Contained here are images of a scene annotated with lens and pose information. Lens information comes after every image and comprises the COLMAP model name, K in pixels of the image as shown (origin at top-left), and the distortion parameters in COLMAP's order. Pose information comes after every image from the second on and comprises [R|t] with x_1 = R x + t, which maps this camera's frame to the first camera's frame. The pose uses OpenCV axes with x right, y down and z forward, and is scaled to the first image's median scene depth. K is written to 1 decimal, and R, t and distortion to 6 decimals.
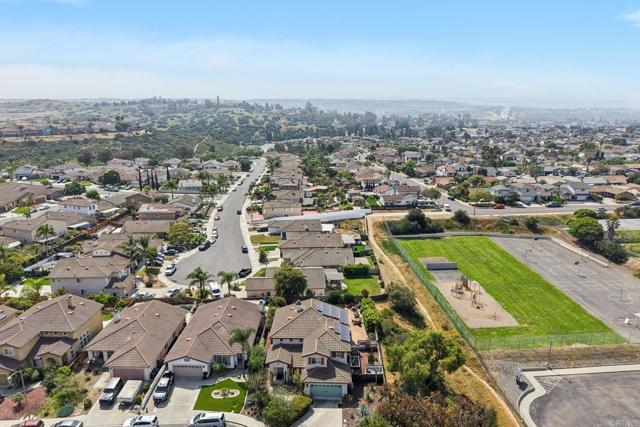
lens RADIAL K [[431.8, 0, 320.0], [0, 431.8, 213.5], [0, 0, 1]] dist [0.015802, -0.004915]
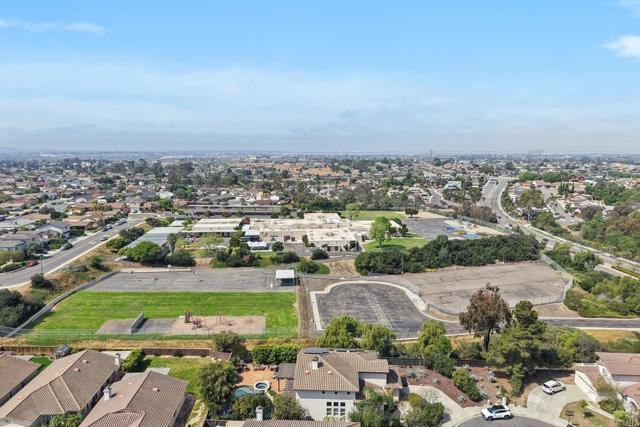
lens RADIAL K [[431.8, 0, 320.0], [0, 431.8, 213.5], [0, 0, 1]] dist [0.015802, -0.004915]
pose [[0.048286, -0.174075, 0.983548, -0.742460], [0.251116, 0.955185, 0.156727, -0.193623], [-0.966752, 0.239417, 0.089835, 0.656878]]
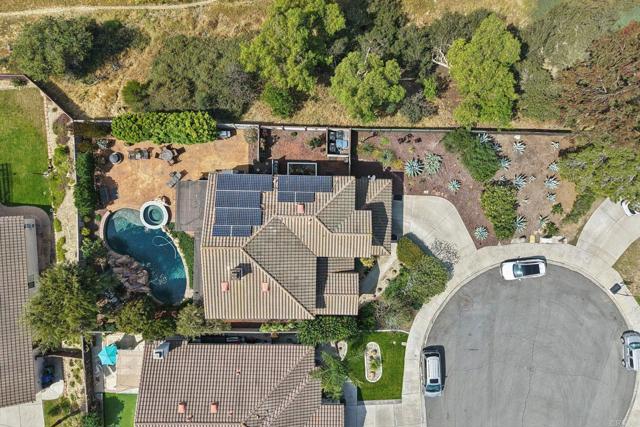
lens RADIAL K [[431.8, 0, 320.0], [0, 431.8, 213.5], [0, 0, 1]] dist [0.015802, -0.004915]
pose [[-0.000195, -1.000000, 0.000261, 0.012422], [0.167119, 0.000225, 0.985937, -0.188374], [-0.985937, 0.000236, 0.167119, 0.658659]]
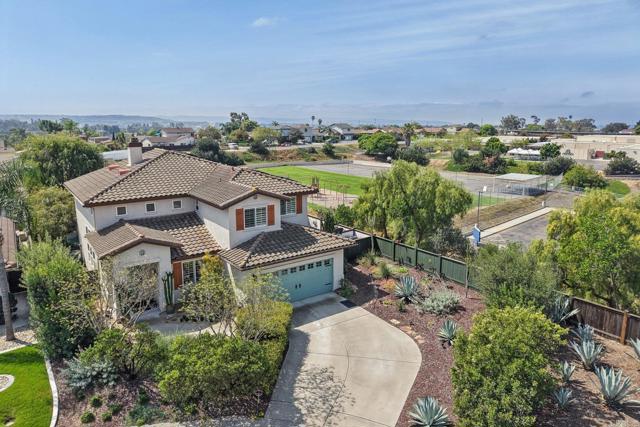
lens RADIAL K [[431.8, 0, 320.0], [0, 431.8, 213.5], [0, 0, 1]] dist [0.015802, -0.004915]
pose [[0.807511, -0.140795, 0.572803, -0.118466], [0.160390, 0.986916, 0.016473, 0.231669], [-0.567628, 0.078570, 0.819527, 0.454667]]
